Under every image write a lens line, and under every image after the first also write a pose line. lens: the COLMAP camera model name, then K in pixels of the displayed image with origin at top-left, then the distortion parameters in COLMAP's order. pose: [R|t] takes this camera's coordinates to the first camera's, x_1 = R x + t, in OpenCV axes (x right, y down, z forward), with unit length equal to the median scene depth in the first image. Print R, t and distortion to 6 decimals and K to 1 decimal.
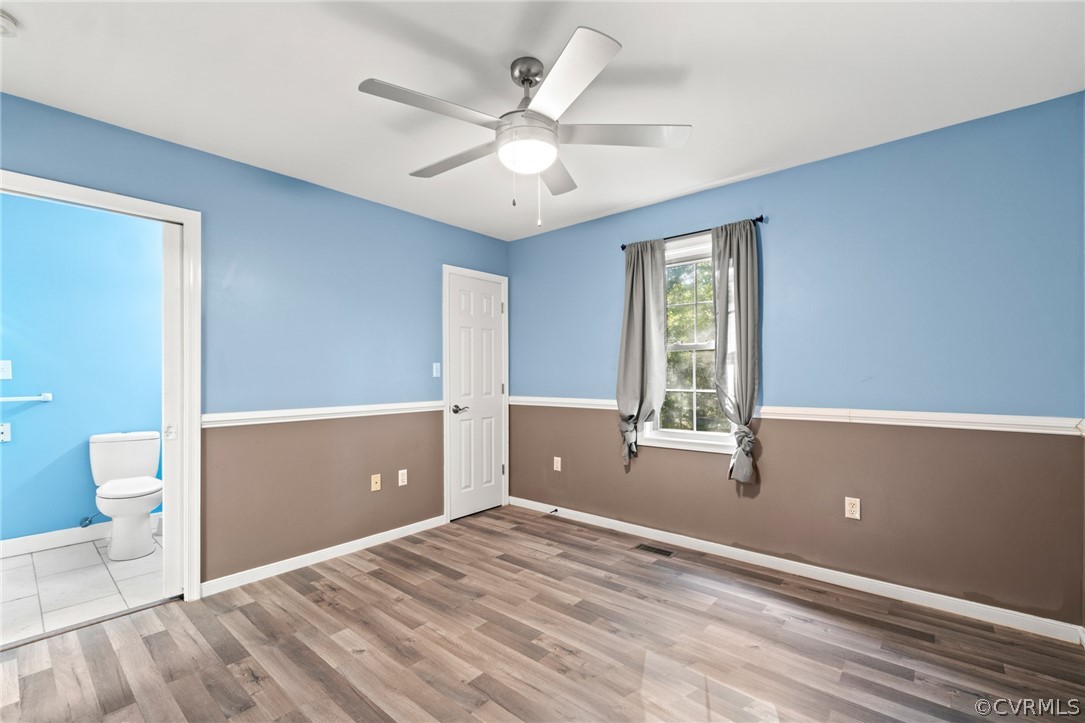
lens RADIAL K [[468.6, 0, 532.0], [0, 468.6, 374.8], [0, 0, 1]] dist [-0.000676, 0.000714]
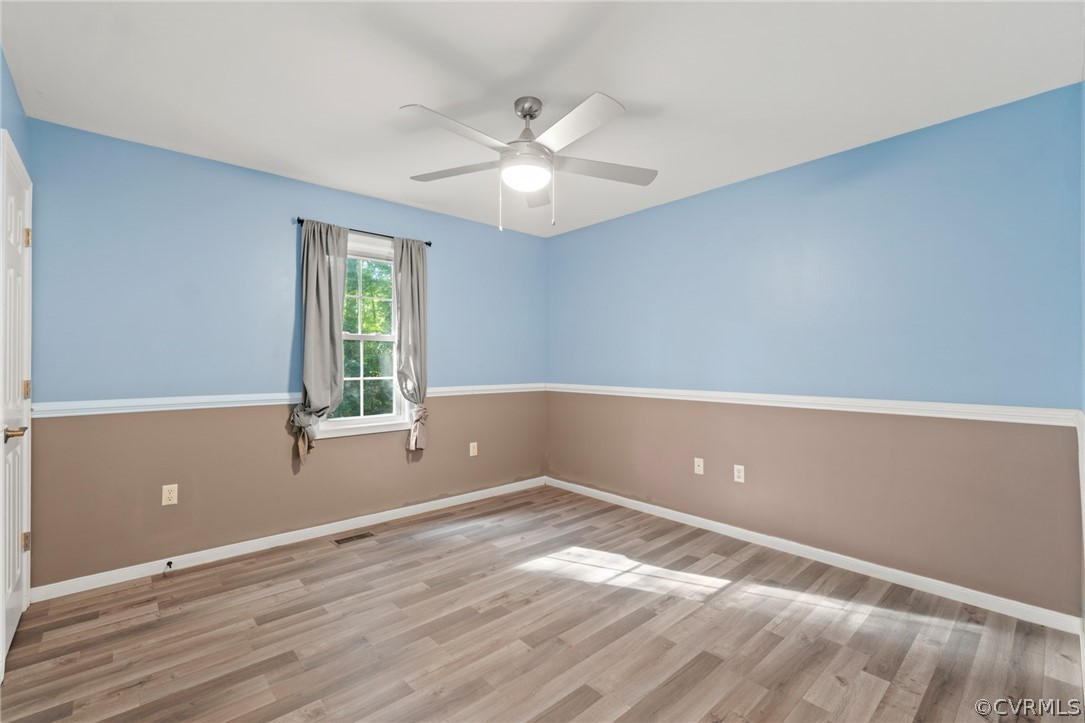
lens RADIAL K [[468.6, 0, 537.2], [0, 468.6, 363.2], [0, 0, 1]] dist [-0.000676, 0.000714]
pose [[0.130054, 0.005101, 0.991494, -0.746915], [-0.001571, 0.999987, -0.004938, 0.003844], [-0.991506, -0.000915, 0.130060, 0.523194]]
